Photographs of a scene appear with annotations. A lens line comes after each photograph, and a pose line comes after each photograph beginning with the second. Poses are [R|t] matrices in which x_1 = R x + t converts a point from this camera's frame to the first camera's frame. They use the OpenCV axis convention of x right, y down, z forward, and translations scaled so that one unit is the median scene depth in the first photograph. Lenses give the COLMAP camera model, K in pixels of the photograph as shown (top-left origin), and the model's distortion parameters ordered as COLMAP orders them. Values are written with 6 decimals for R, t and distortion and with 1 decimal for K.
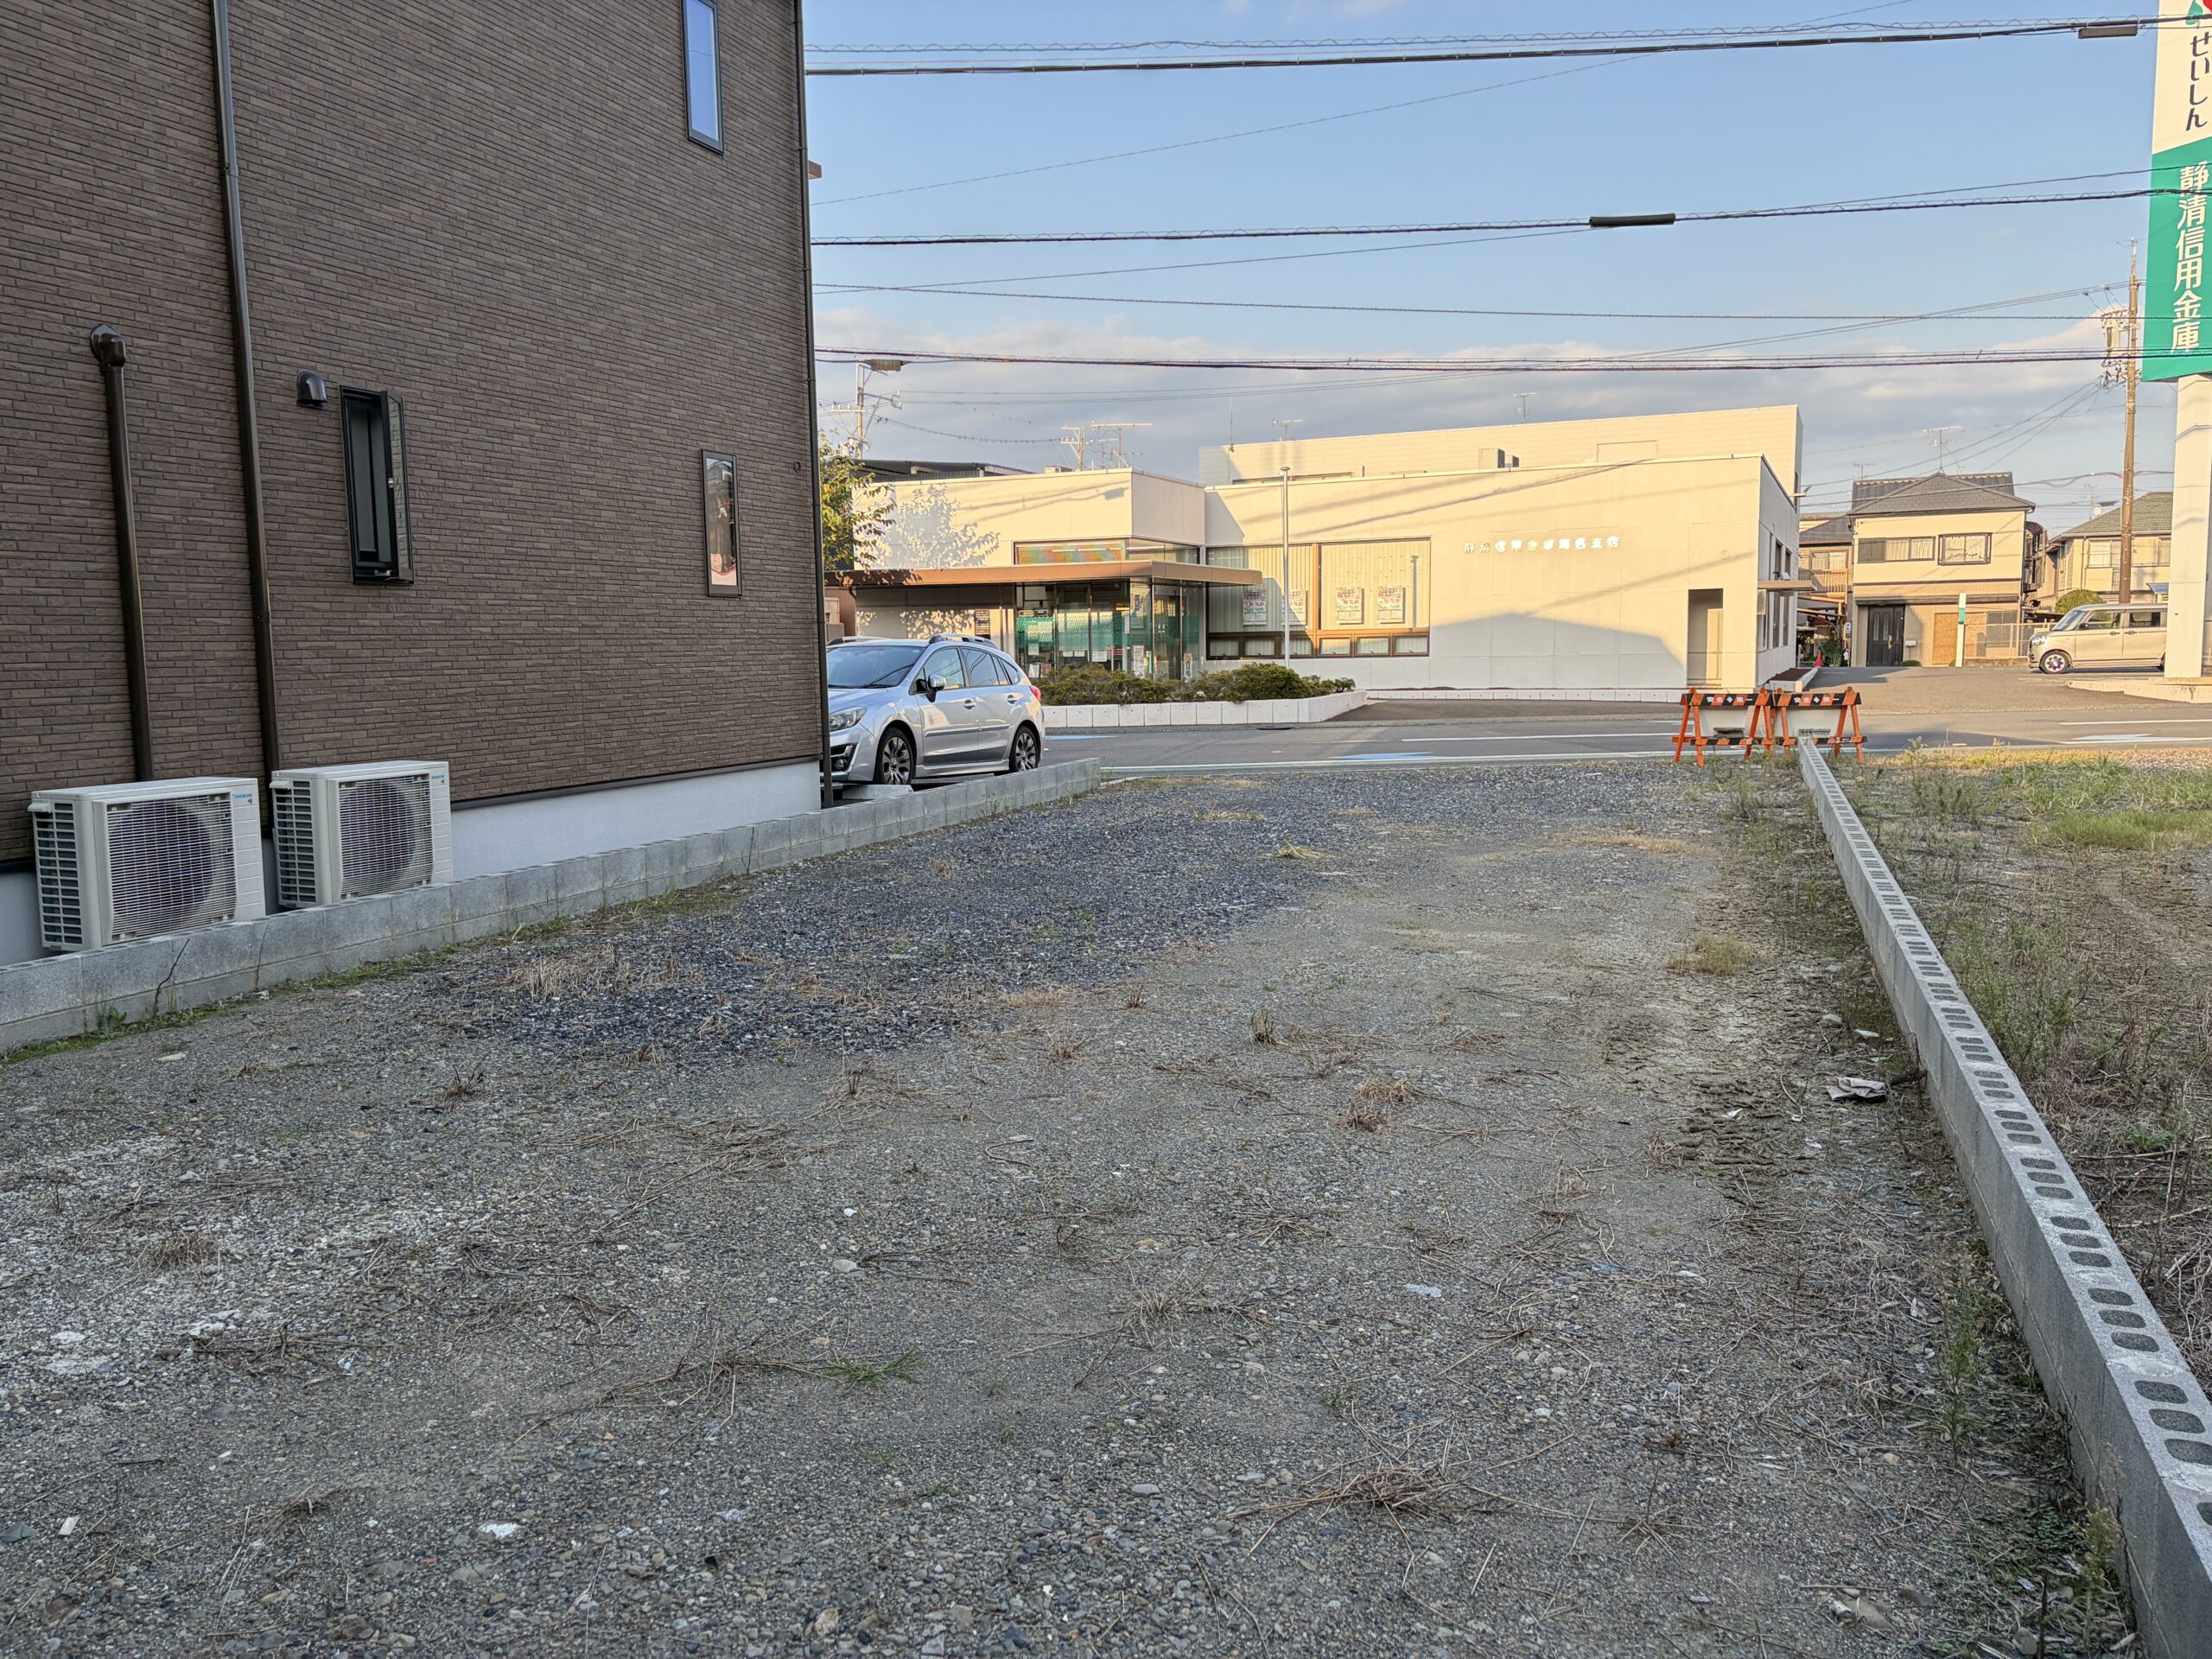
lens RADIAL K [[1678.2, 0, 1106.2], [0, 1678.2, 816.5], [0, 0, 1]] dist [0.059712, -0.061116]
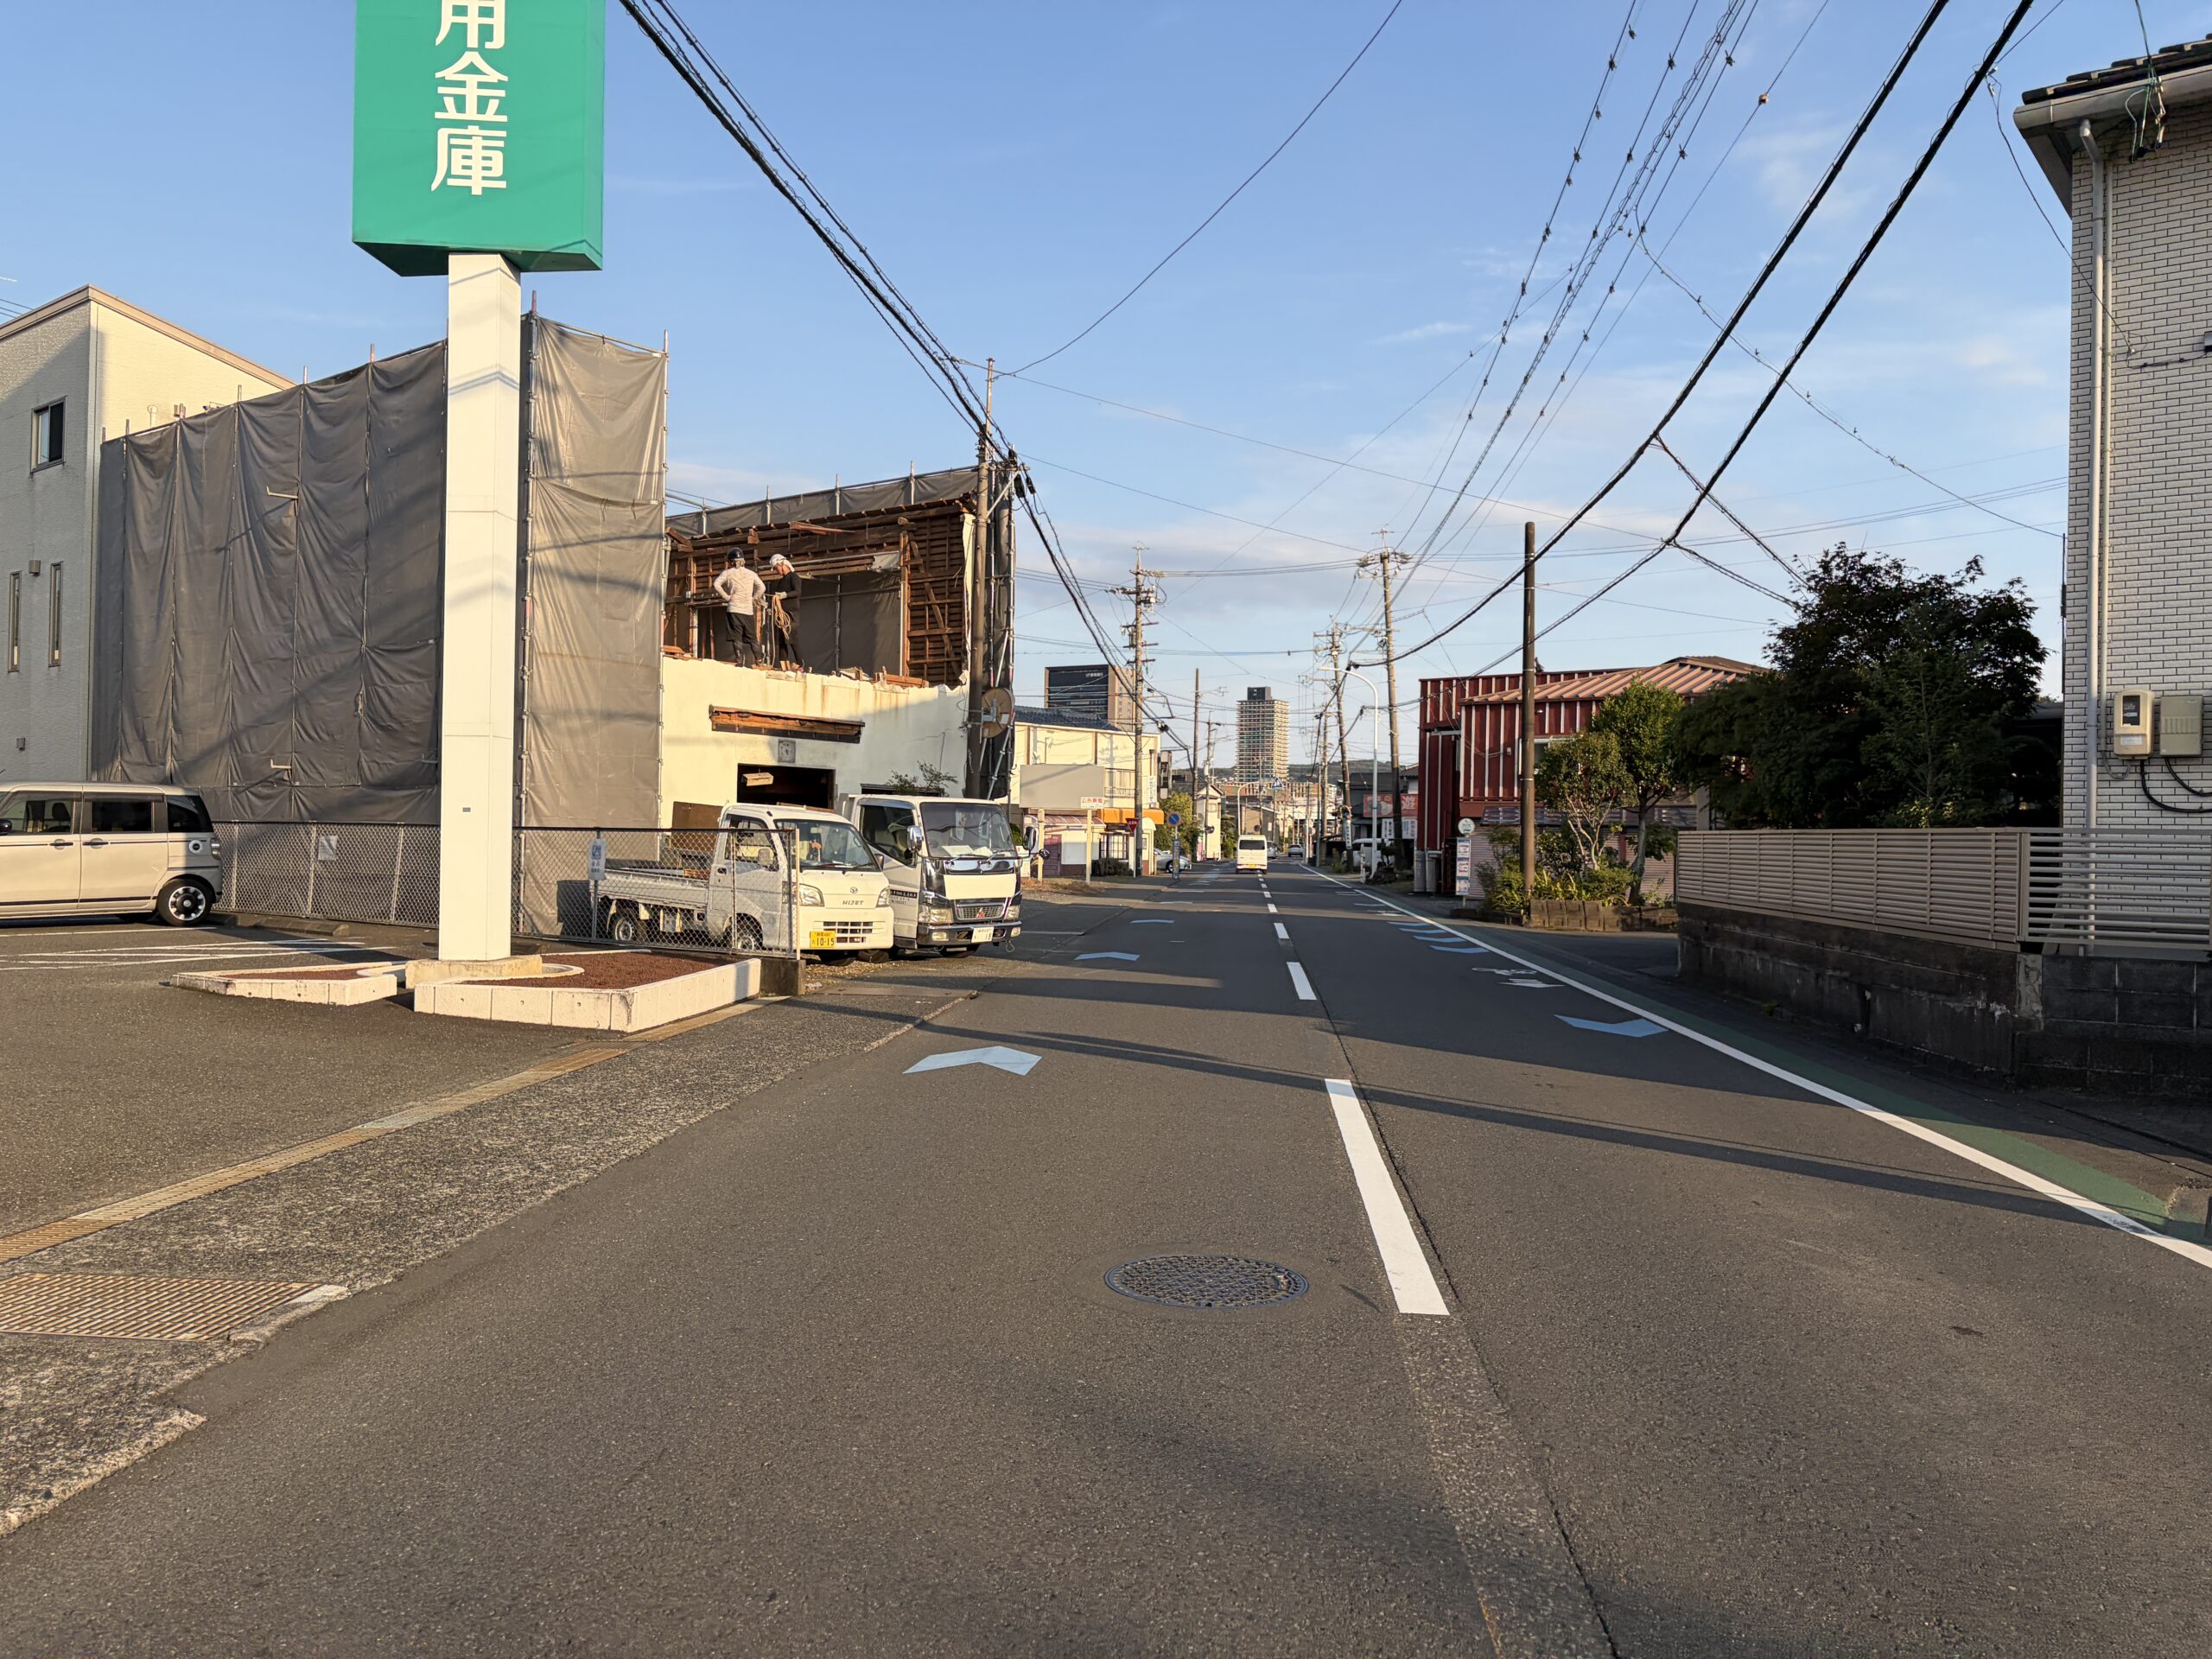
lens RADIAL K [[1664.3, 0, 1106.0], [0, 1664.3, 829.5], [0, 0, 1]] dist [0.090969, -0.098919]
pose [[0.238774, 0.021123, 0.970845, 0.296233], [0.083367, 0.995626, -0.042165, -0.094532], [-0.967490, 0.091004, 0.235969, 0.849215]]
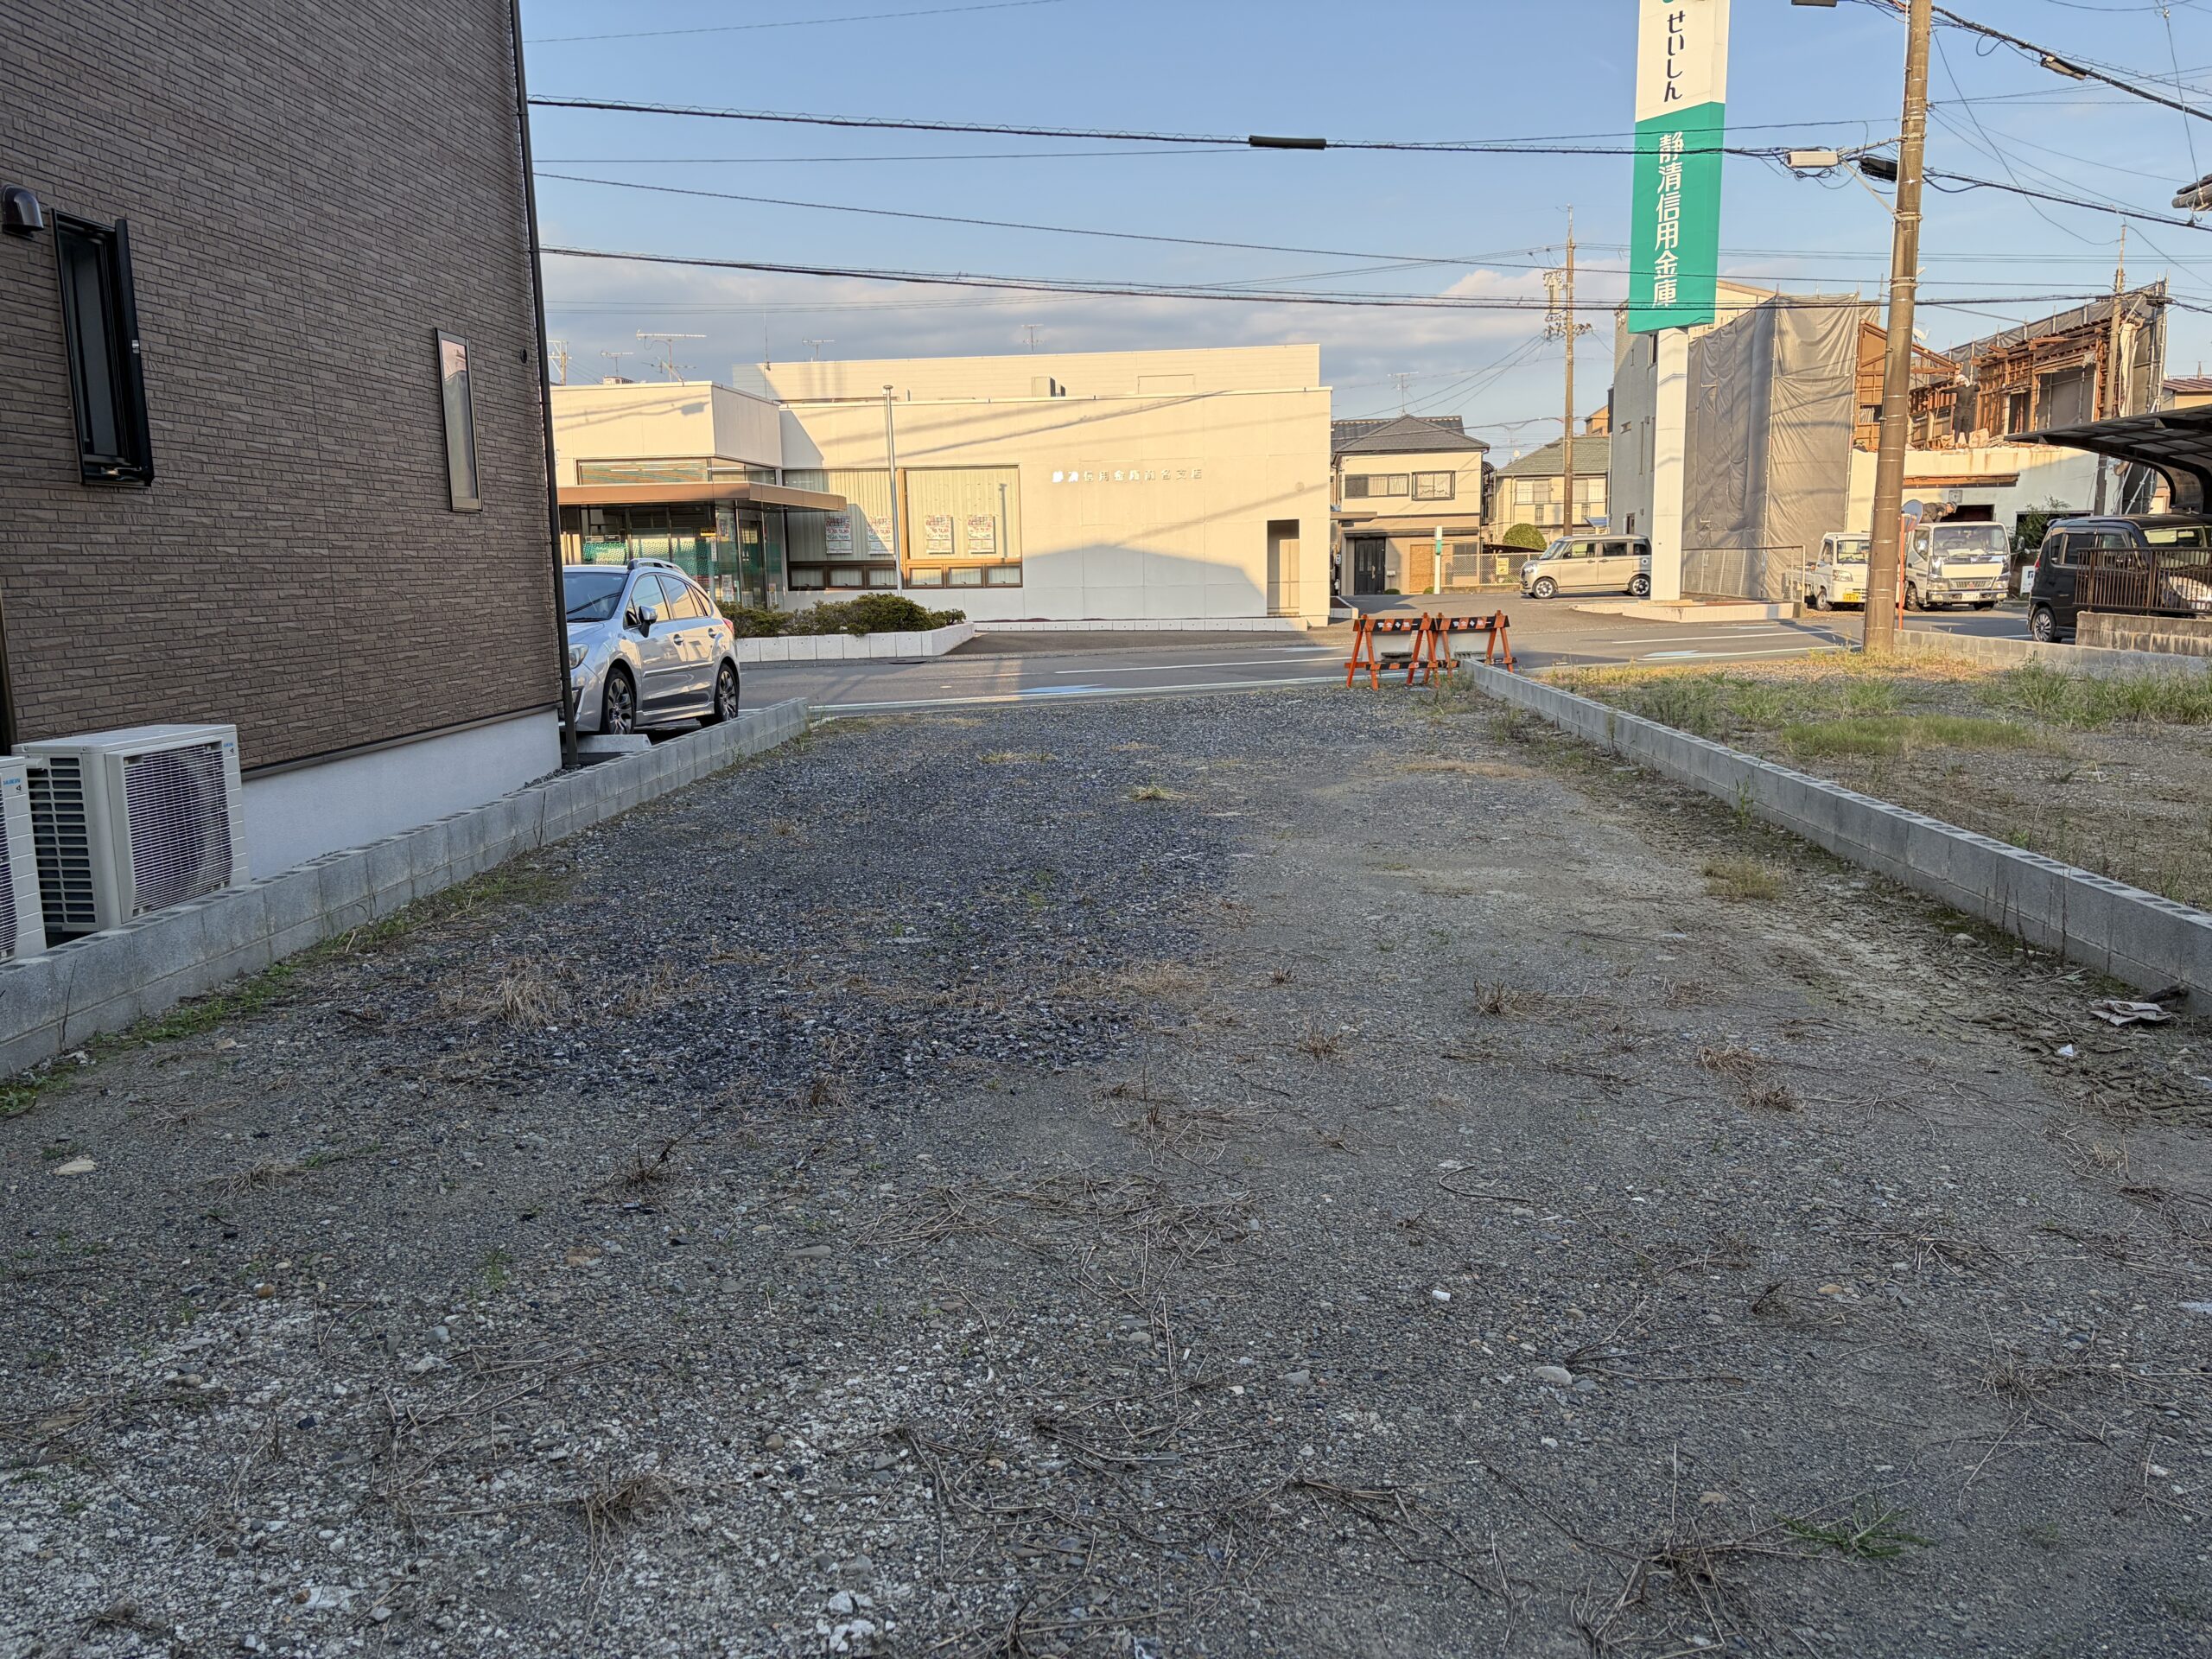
lens RADIAL K [[1664.3, 0, 1106.0], [0, 1664.3, 829.5], [0, 0, 1]] dist [0.090969, -0.098919]
pose [[0.950109, -0.051503, 0.307637, -0.082386], [0.036551, 0.997862, 0.054171, -0.003970], [-0.309770, -0.040224, 0.949960, 0.051179]]
